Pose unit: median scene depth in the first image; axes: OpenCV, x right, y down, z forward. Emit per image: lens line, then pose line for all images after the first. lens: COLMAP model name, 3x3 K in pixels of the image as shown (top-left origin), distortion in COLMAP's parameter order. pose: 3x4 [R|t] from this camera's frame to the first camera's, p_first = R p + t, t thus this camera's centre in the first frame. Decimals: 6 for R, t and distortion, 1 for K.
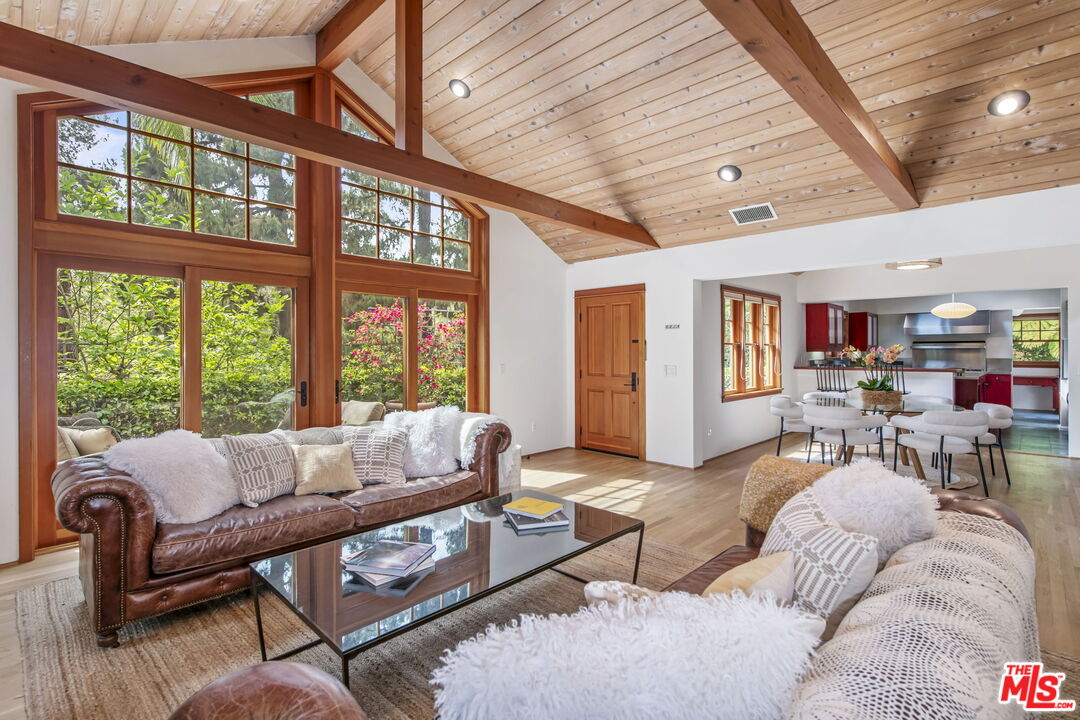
lens RADIAL K [[526.1, 0, 520.1], [0, 526.1, 344.6], [0, 0, 1]] dist [-0.003797, -0.000965]
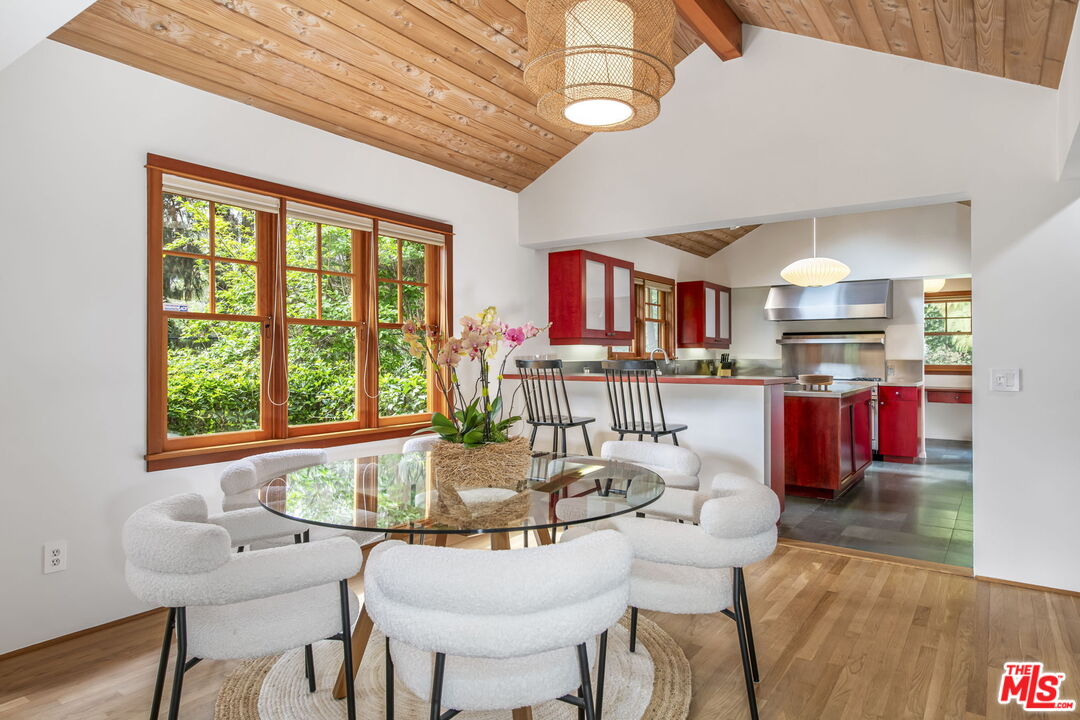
lens RADIAL K [[650.8, 0, 535.5], [0, 650.8, 353.9], [0, 0, 1]] dist [0.001021, -0.000462]
pose [[0.986395, 0.002958, 0.164368, 0.363506], [-0.004720, 0.999936, 0.010329, 0.013538], [-0.164327, -0.010964, 0.986345, 0.318899]]
